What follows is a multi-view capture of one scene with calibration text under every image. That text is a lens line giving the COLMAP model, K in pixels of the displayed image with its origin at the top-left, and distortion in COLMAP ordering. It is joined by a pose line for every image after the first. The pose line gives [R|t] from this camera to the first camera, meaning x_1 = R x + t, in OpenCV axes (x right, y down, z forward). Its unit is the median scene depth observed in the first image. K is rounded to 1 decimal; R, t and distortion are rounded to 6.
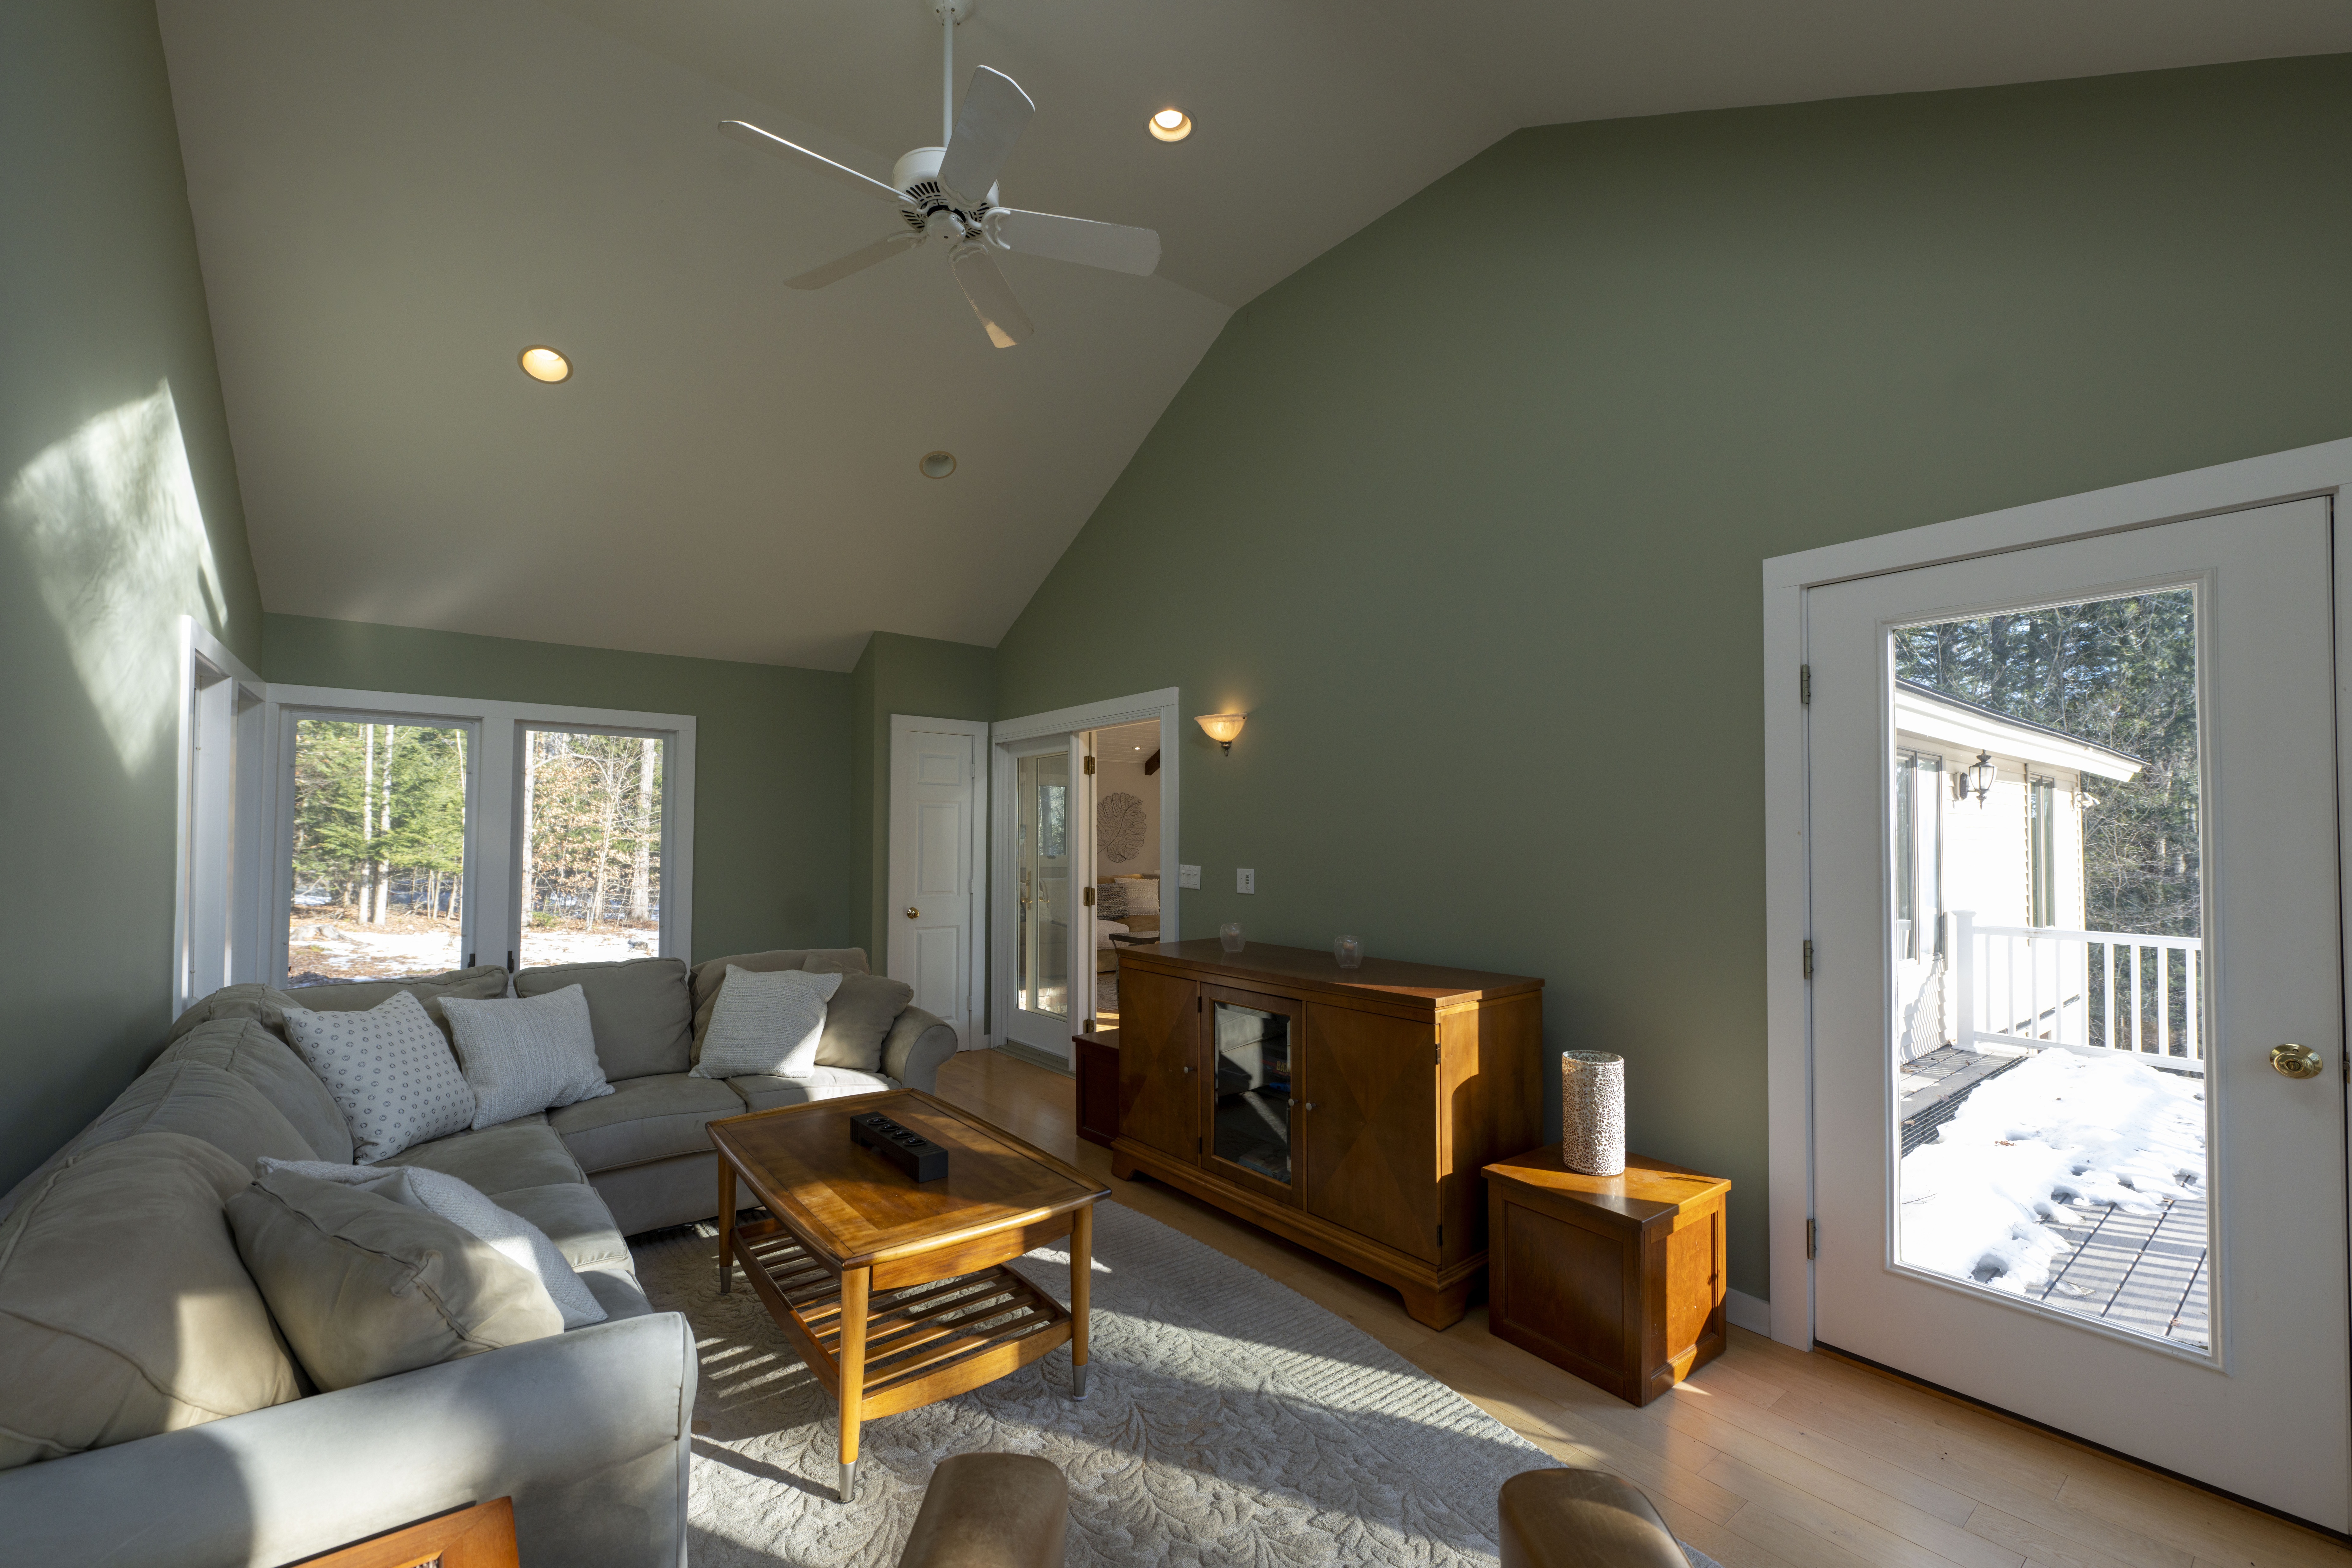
lens RADIAL K [[949.2, 0, 1175.8], [0, 949.2, 824.8], [0, 0, 1]] dist [0.000660, -0.000320]
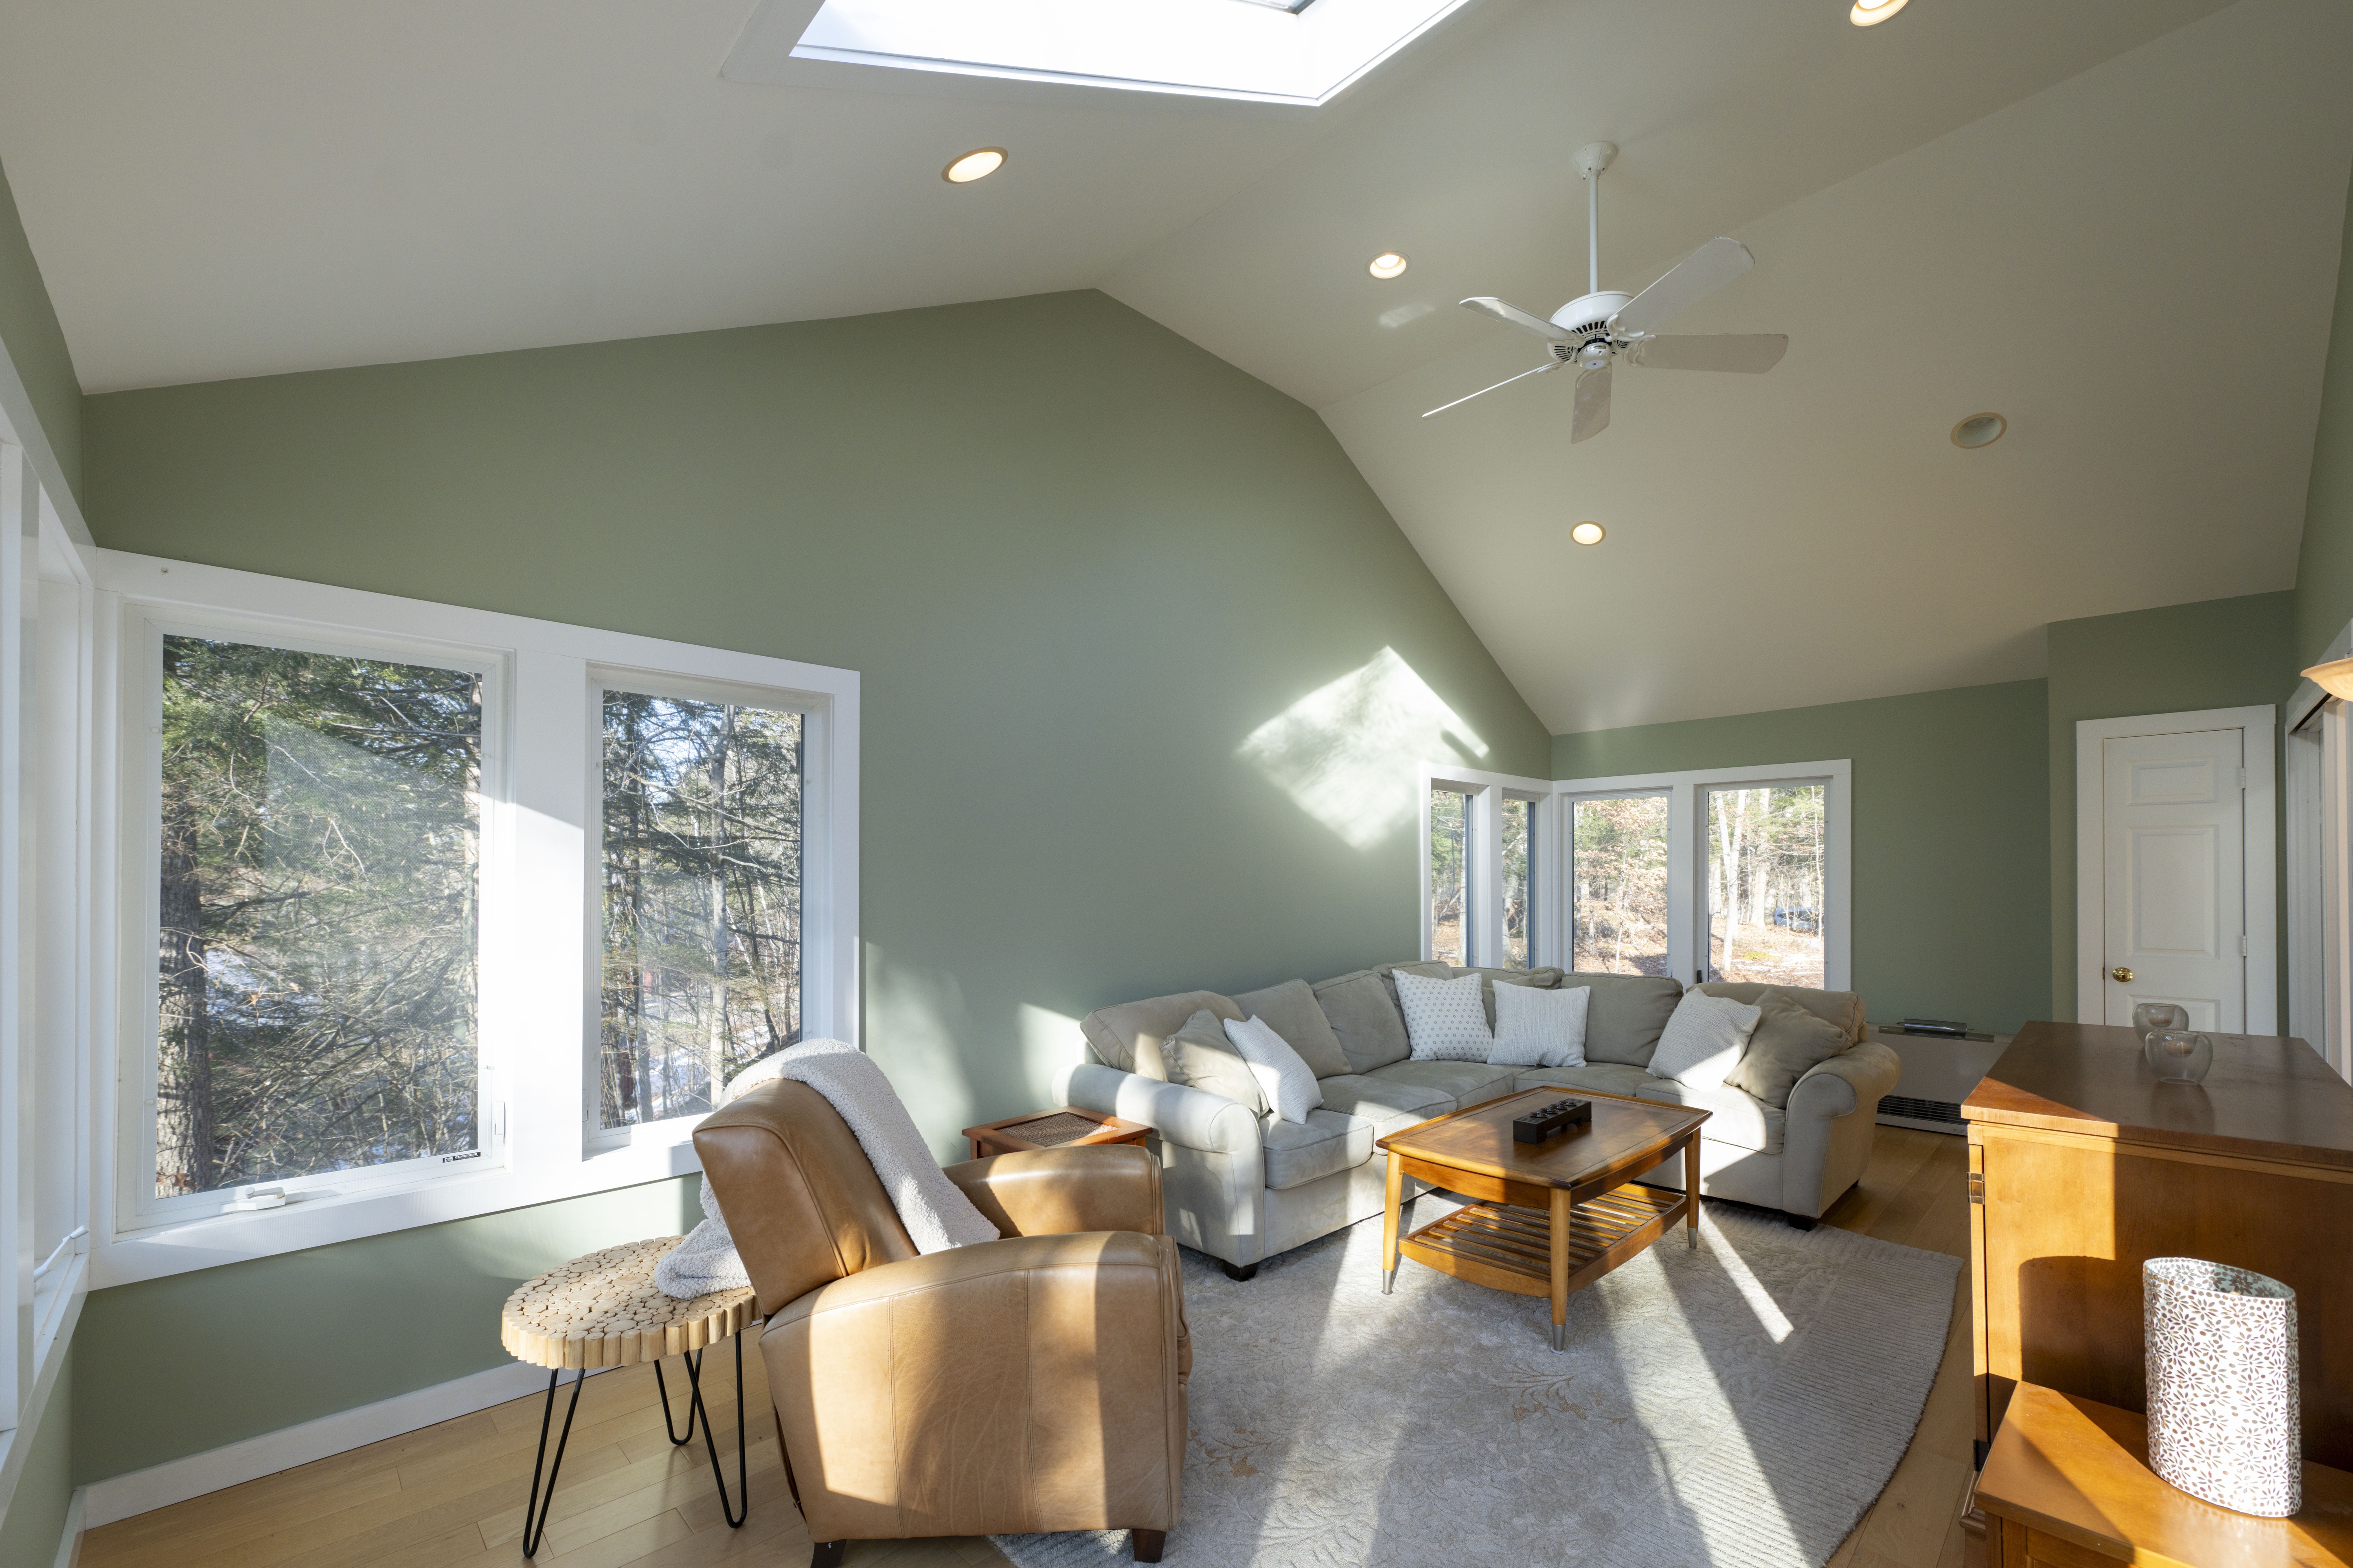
lens RADIAL K [[949.5, 0, 1199.6], [0, 949.5, 875.5], [0, 0, 1]] dist [0.000660, -0.000320]
pose [[0.127744, -0.009030, -0.991766, 0.623350], [0.016296, 0.999843, -0.007005, 0.009477], [0.991673, -0.015267, 0.127871, 0.260296]]
